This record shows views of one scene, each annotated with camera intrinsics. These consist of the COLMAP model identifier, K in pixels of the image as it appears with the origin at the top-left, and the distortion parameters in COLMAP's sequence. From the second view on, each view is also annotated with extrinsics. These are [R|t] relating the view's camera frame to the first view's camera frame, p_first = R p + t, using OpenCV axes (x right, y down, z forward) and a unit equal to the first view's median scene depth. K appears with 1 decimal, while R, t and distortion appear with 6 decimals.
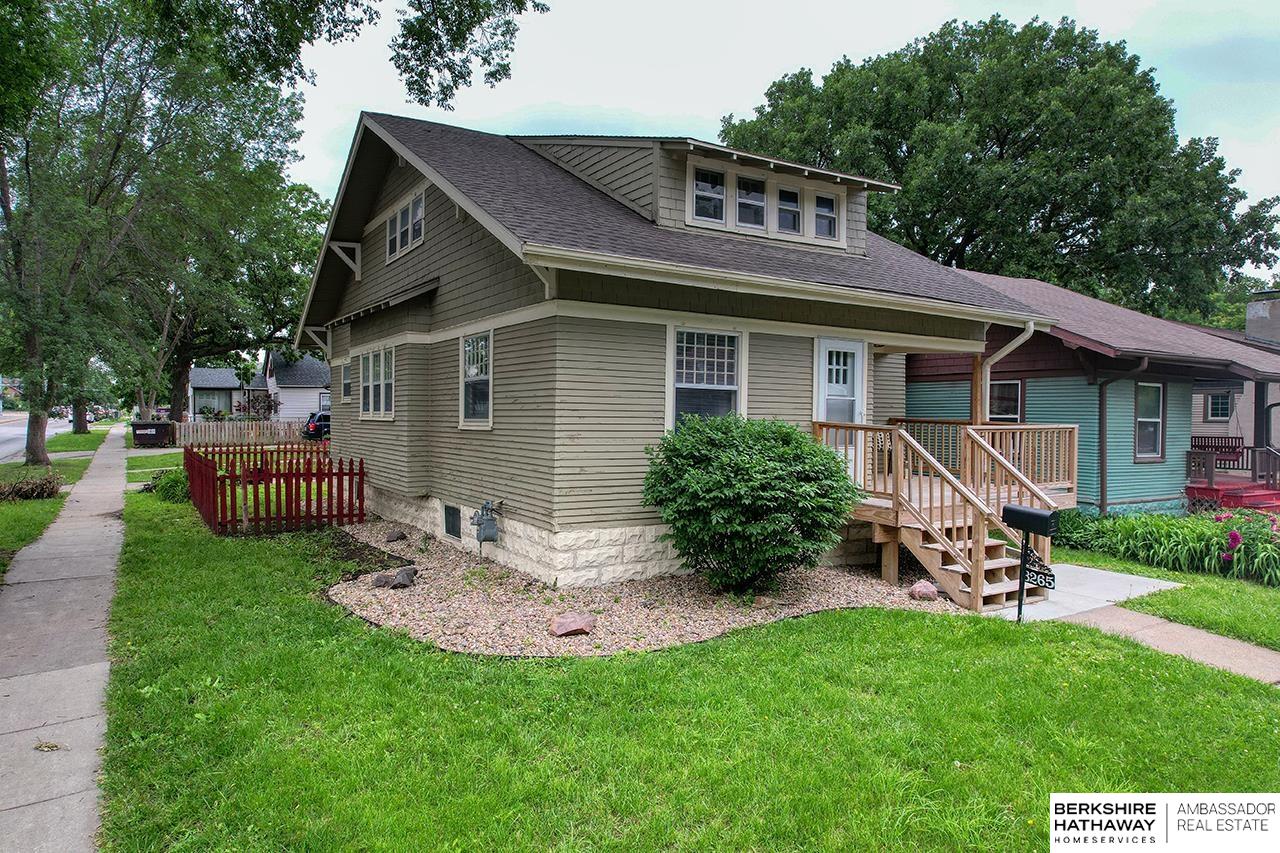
lens RADIAL K [[816.6, 0, 644.8], [0, 816.6, 419.2], [0, 0, 1]] dist [-0.088322, 0.077590]
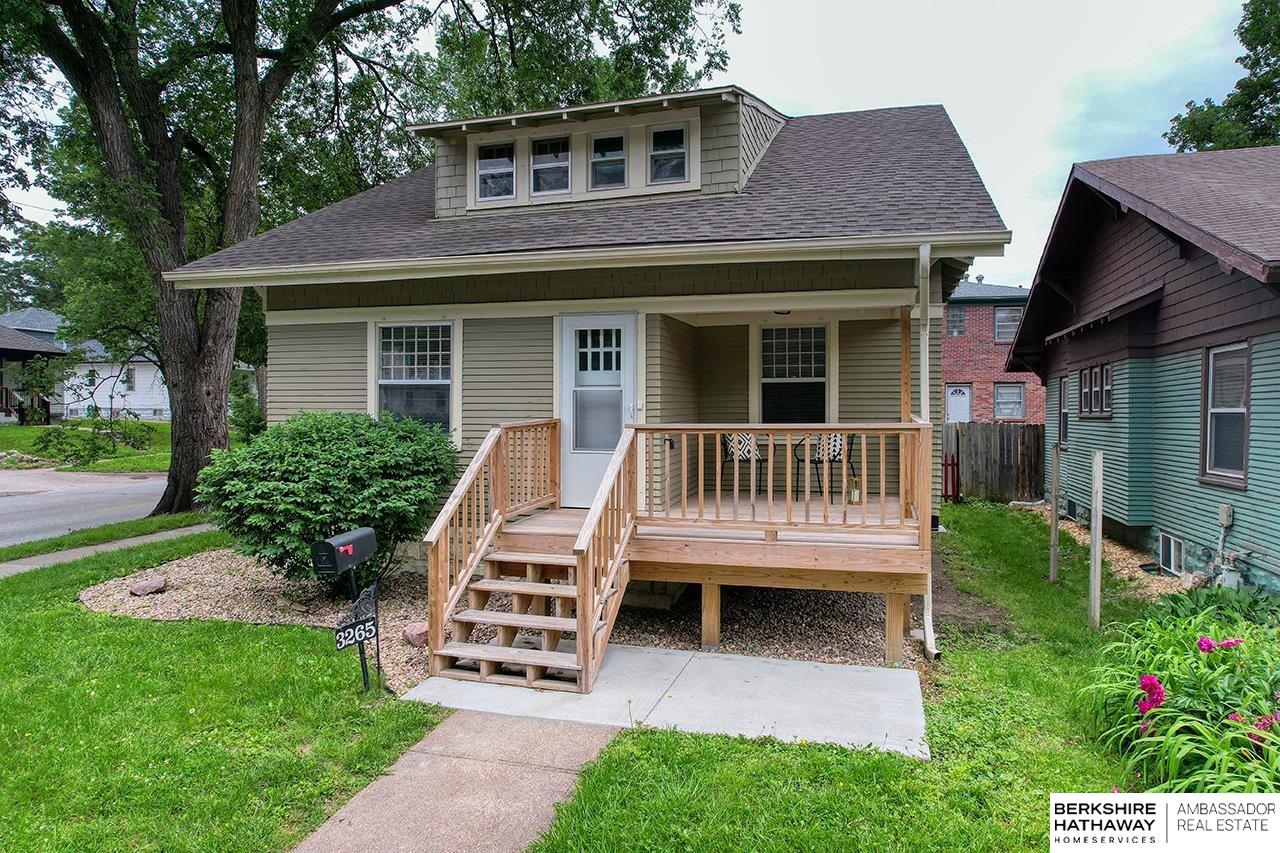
lens RADIAL K [[816.6, 0, 644.8], [0, 816.6, 419.2], [0, 0, 1]] dist [-0.088322, 0.077590]
pose [[0.678295, -0.002506, -0.734785, 0.865562], [0.000256, 0.999995, -0.003174, 0.005711], [0.734789, 0.001965, 0.678293, 0.508176]]
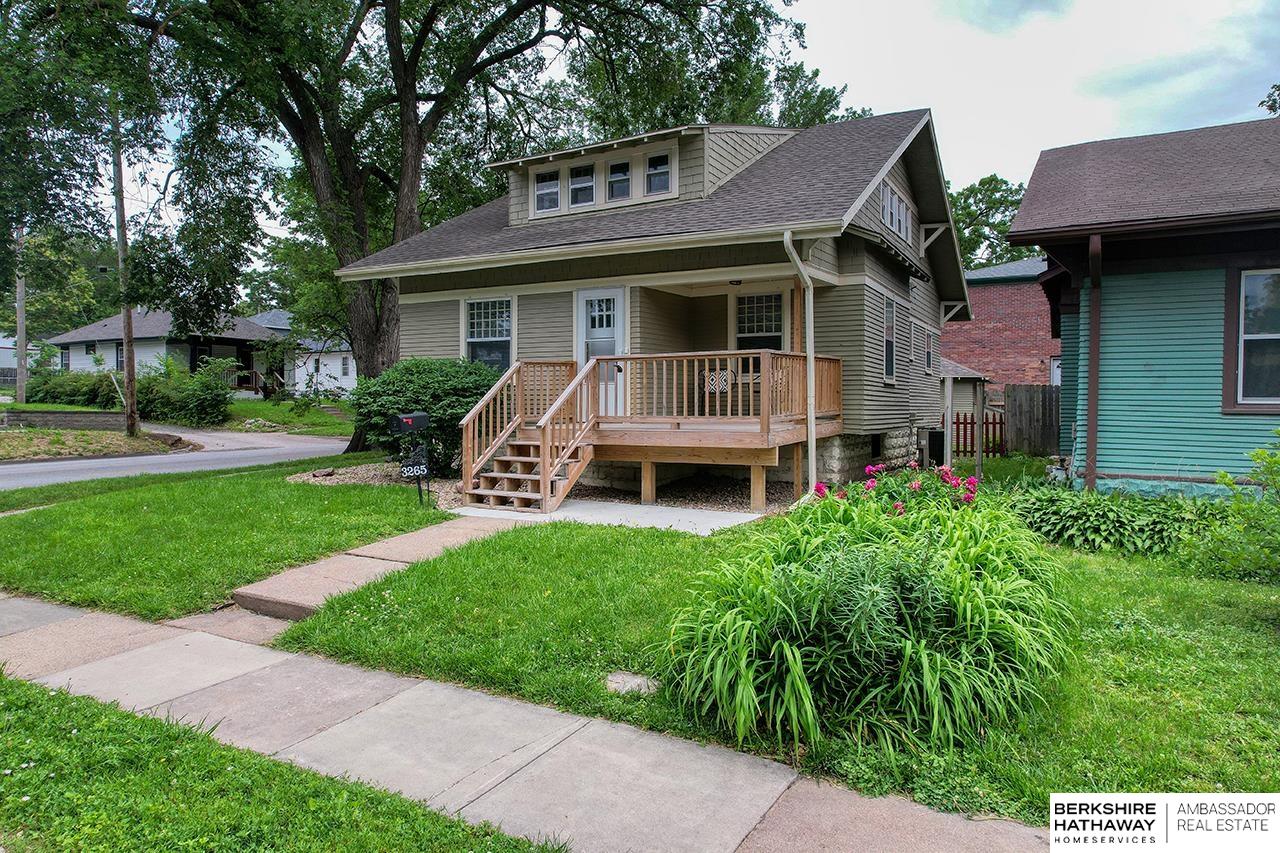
lens RADIAL K [[816.6, 0, 644.8], [0, 816.6, 419.2], [0, 0, 1]] dist [-0.088322, 0.077590]
pose [[0.494173, 0.007404, -0.869332, 1.289908], [-0.002058, 0.999971, 0.007346, 0.077928], [0.869361, -0.001841, 0.494174, 0.497219]]
